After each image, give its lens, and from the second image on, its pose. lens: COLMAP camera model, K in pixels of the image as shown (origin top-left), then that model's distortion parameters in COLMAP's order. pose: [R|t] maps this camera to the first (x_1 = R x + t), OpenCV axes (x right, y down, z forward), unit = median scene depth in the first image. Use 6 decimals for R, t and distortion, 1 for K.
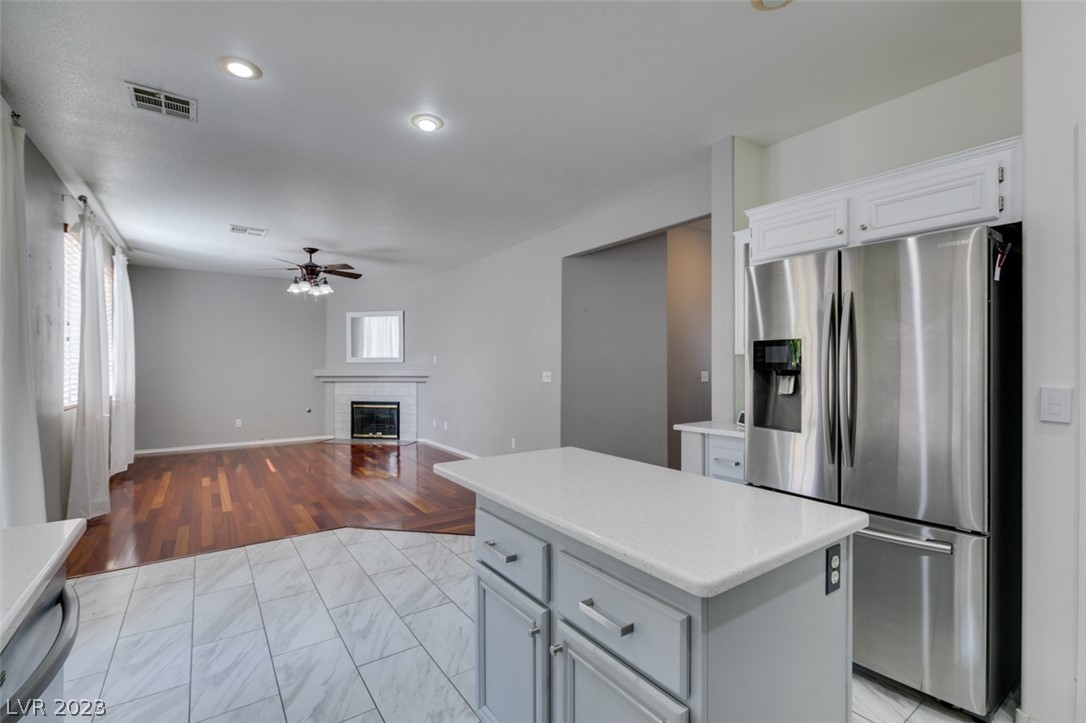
lens RADIAL K [[483.4, 0, 541.1], [0, 483.4, 363.2], [0, 0, 1]] dist [0.002146, -0.001013]
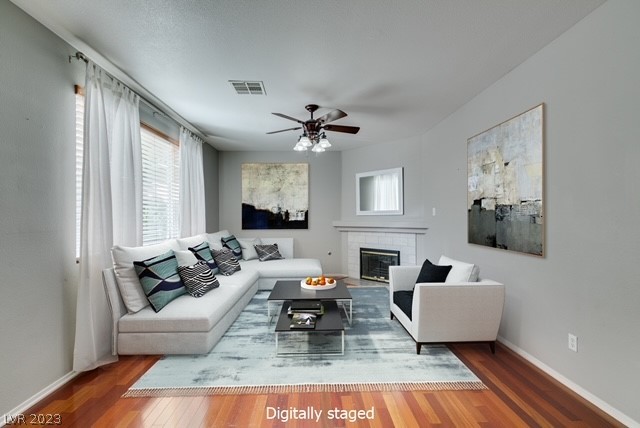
lens RADIAL K [[285.9, 0, 319.1], [0, 285.9, 215.3], [0, 0, 1]] dist [0.000540, 0.000381]
pose [[0.836654, -0.004068, -0.547717, -0.092420], [0.003891, 0.999991, -0.001483, -0.000563], [0.547718, -0.000891, 0.836662, 0.363144]]
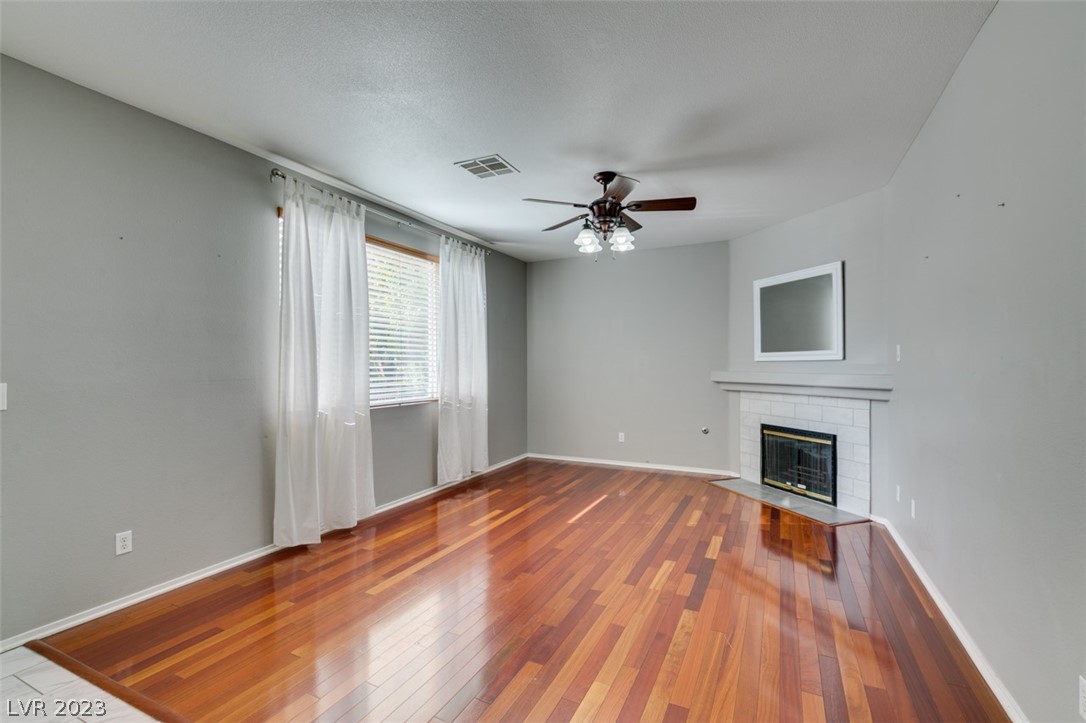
lens RADIAL K [[483.4, 0, 541.1], [0, 483.4, 363.2], [0, 0, 1]] dist [0.002146, -0.001013]
pose [[0.480887, -0.002080, -0.876780, 0.014994], [0.003889, 0.999992, -0.000240, 0.000436], [0.876774, -0.003294, 0.480892, 0.469774]]
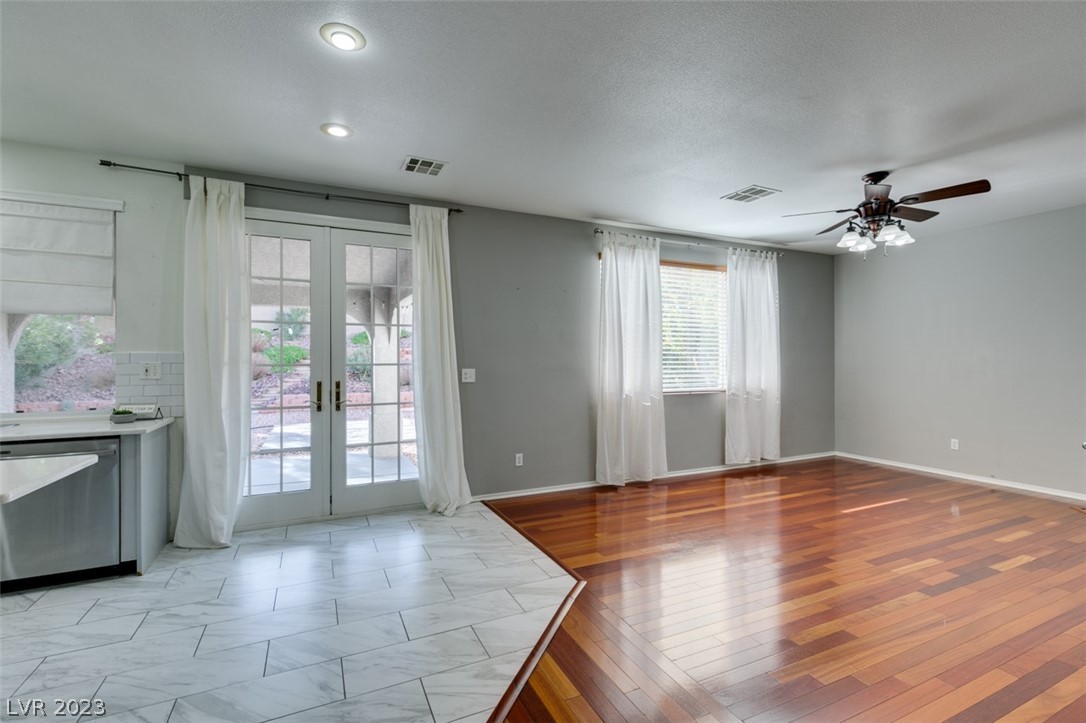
lens RADIAL K [[483.4, 0, 541.1], [0, 483.4, 363.2], [0, 0, 1]] dist [0.002146, -0.001013]
pose [[-0.173591, 0.007650, -0.984788, 0.156851], [0.003789, 0.999968, 0.007100, -0.000046], [0.984811, -0.002499, -0.173614, 0.505638]]
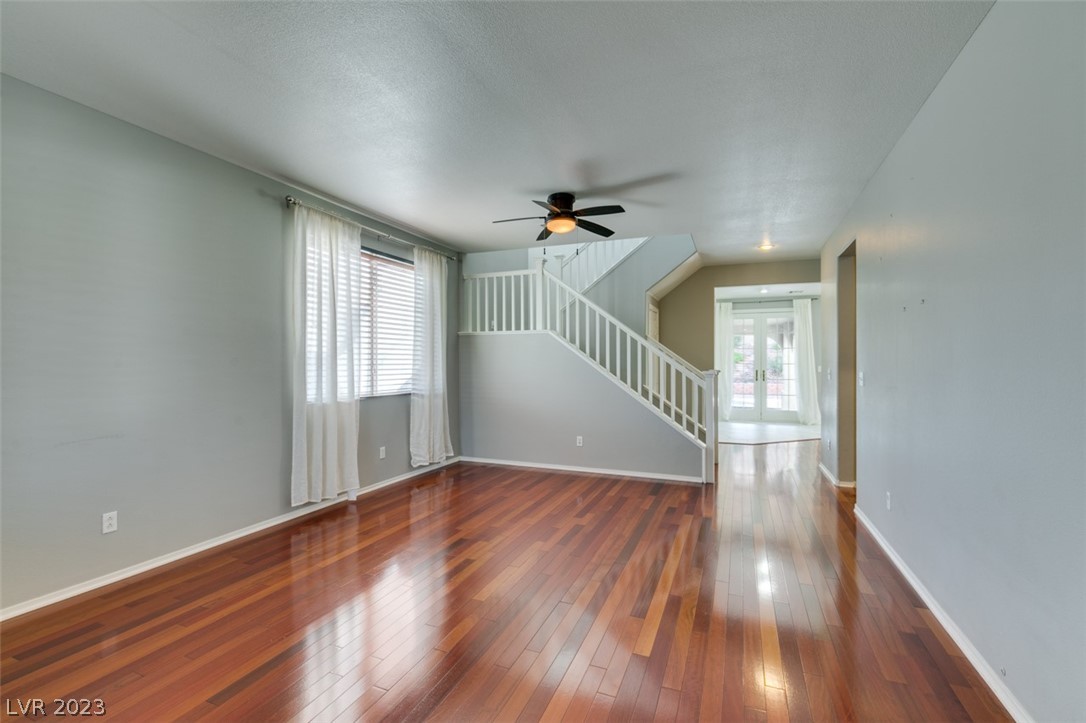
lens RADIAL K [[483.4, 0, 541.1], [0, 483.4, 363.2], [0, 0, 1]] dist [0.002146, -0.001013]
pose [[-0.839412, 0.001680, -0.543493, 0.921814], [0.001694, 0.999998, 0.000474, 0.000752], [0.543493, -0.000522, -0.839413, 0.985656]]
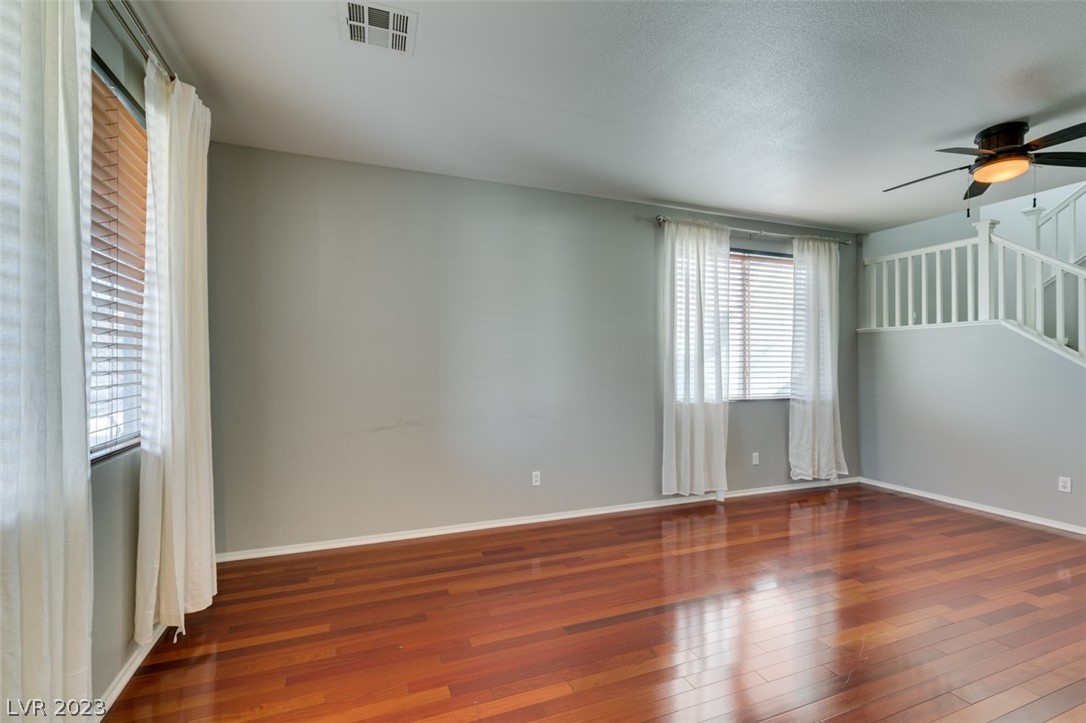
lens RADIAL K [[483.4, 0, 541.1], [0, 483.4, 363.2], [0, 0, 1]] dist [0.002146, -0.001013]
pose [[-0.972630, -0.000265, 0.232357, 0.875489], [-0.001433, 0.999987, -0.004857, 0.000964], [-0.232353, -0.005057, -0.972618, 0.997332]]
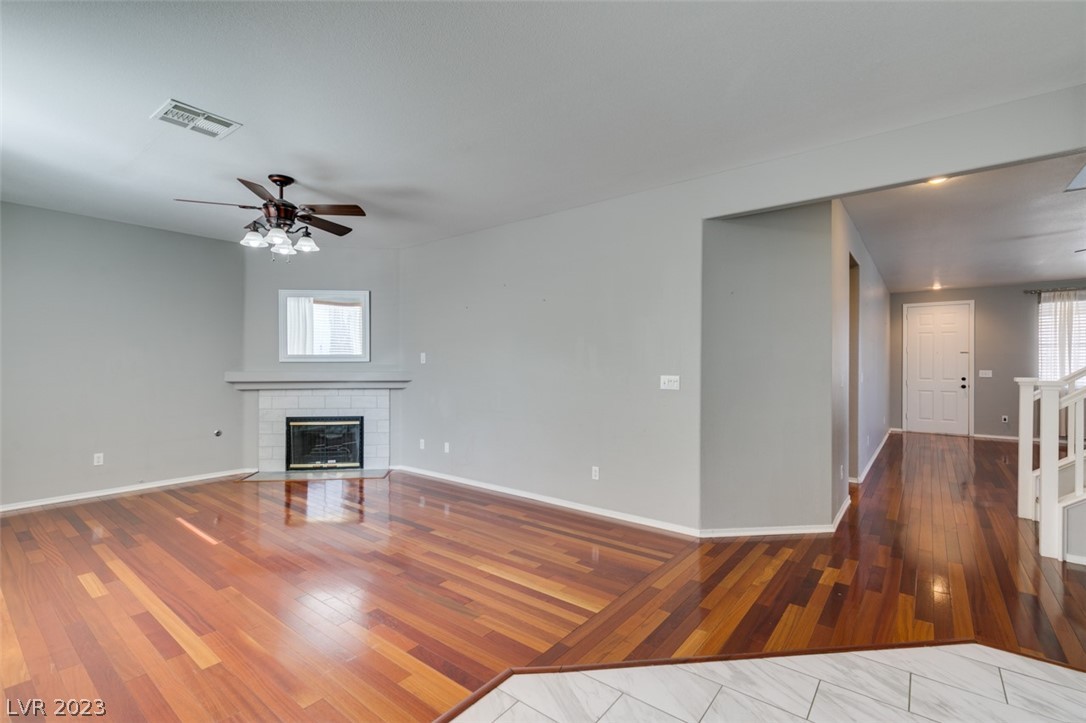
lens RADIAL K [[486.6, 0, 542.6], [0, 486.6, 363.4], [0, 0, 1]] dist [0.003945, 0.000103]
pose [[0.958154, 0.003576, 0.286232, -0.247351], [-0.003656, 0.999993, -0.000254, -0.000167], [-0.286231, -0.000803, 0.958160, 0.227348]]
